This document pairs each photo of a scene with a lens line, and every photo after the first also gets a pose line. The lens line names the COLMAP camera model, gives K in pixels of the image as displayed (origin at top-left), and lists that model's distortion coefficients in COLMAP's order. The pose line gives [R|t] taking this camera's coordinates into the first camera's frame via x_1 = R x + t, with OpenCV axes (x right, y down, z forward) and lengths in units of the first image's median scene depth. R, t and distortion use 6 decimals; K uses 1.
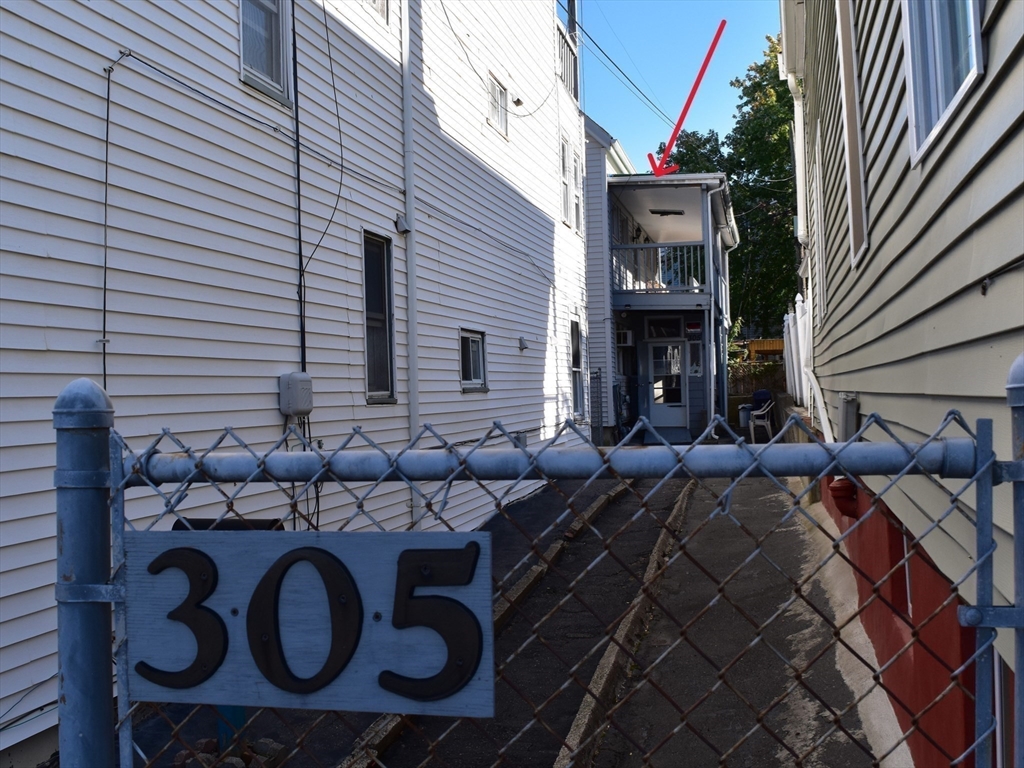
lens RADIAL K [[932.4, 0, 512.0], [0, 932.4, 384.0], [0, 0, 1]] dist [-0.073948, 0.005210]
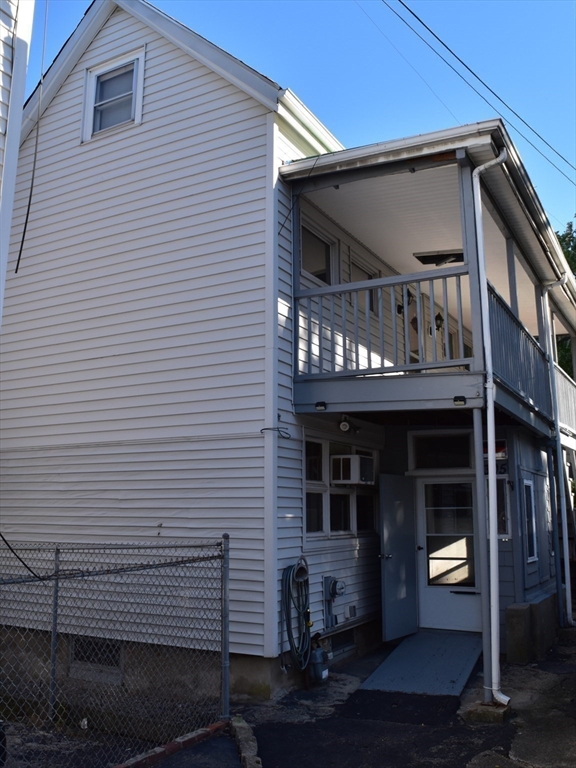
lens RADIAL K [[699.3, 0, 288.5], [0, 699.3, 379.7], [0, 0, 1]] dist [-0.073948, 0.005210]
pose [[0.969530, -0.019363, -0.244205, 0.195513], [-0.023238, 0.985107, -0.170366, -0.031784], [0.243867, 0.170849, 0.954641, 0.619880]]
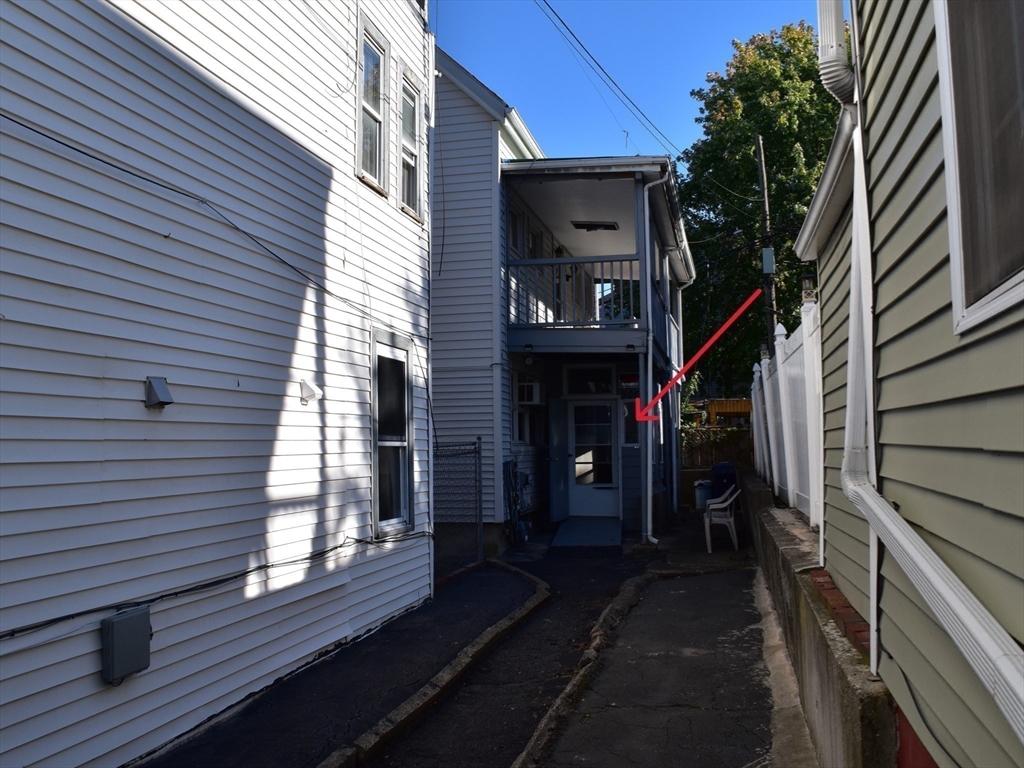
lens RADIAL K [[877.9, 0, 505.3], [0, 877.9, 372.7], [0, 0, 1]] dist [-0.040450, 0.002470]
pose [[0.999733, 0.017671, 0.014897, 0.095558], [-0.016492, 0.996986, -0.075809, -0.014260], [-0.016192, 0.075543, 0.997011, 0.341462]]
